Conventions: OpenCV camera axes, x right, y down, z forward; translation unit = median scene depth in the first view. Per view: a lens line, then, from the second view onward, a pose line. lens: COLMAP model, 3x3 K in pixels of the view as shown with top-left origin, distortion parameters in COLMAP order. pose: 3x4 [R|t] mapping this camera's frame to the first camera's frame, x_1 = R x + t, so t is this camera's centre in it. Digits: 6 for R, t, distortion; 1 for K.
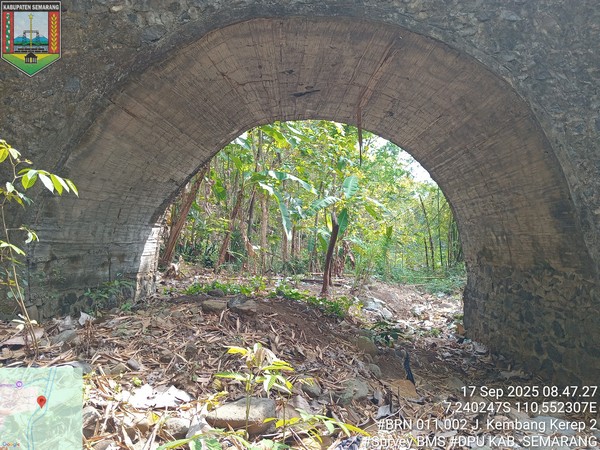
lens RADIAL K [[451.9, 0, 299.4], [0, 451.9, 223.4], [0, 0, 1]] dist [0.043886, -0.086934]
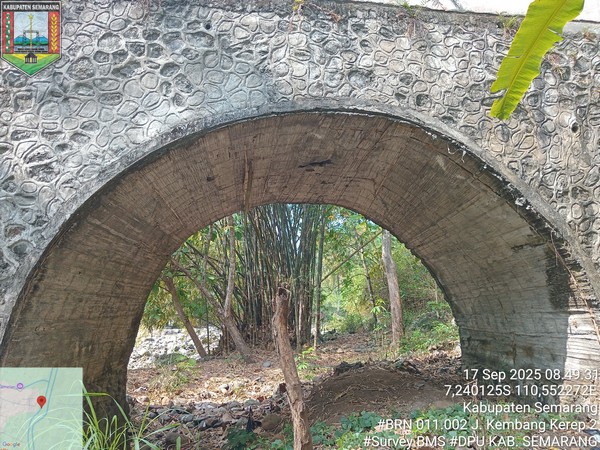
lens RADIAL K [[451.9, 0, 299.4], [0, 451.9, 223.4], [0, 0, 1]] dist [0.043886, -0.086934]
pose [[-0.995979, 0.024382, -0.086200, 0.124088], [0.043809, 0.971899, -0.231286, 0.017958], [0.078139, -0.234133, -0.969059, 1.842169]]
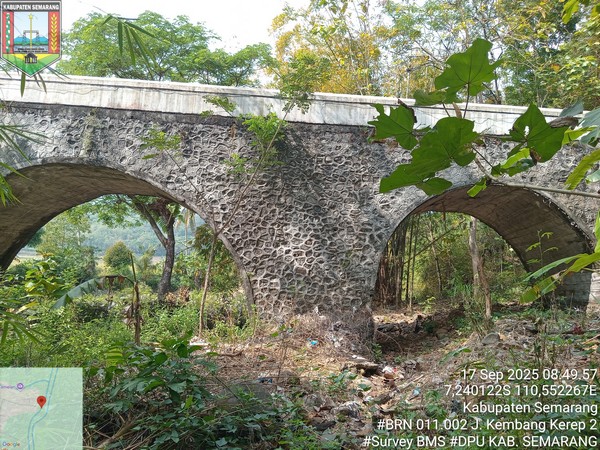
lens RADIAL K [[451.9, 0, 299.4], [0, 451.9, 223.4], [0, 0, 1]] dist [0.043886, -0.086934]
pose [[-0.999945, -0.009048, -0.005397, 0.723281], [-0.007855, 0.981674, -0.190405, 0.160556], [0.007021, -0.190352, -0.981691, 2.804737]]
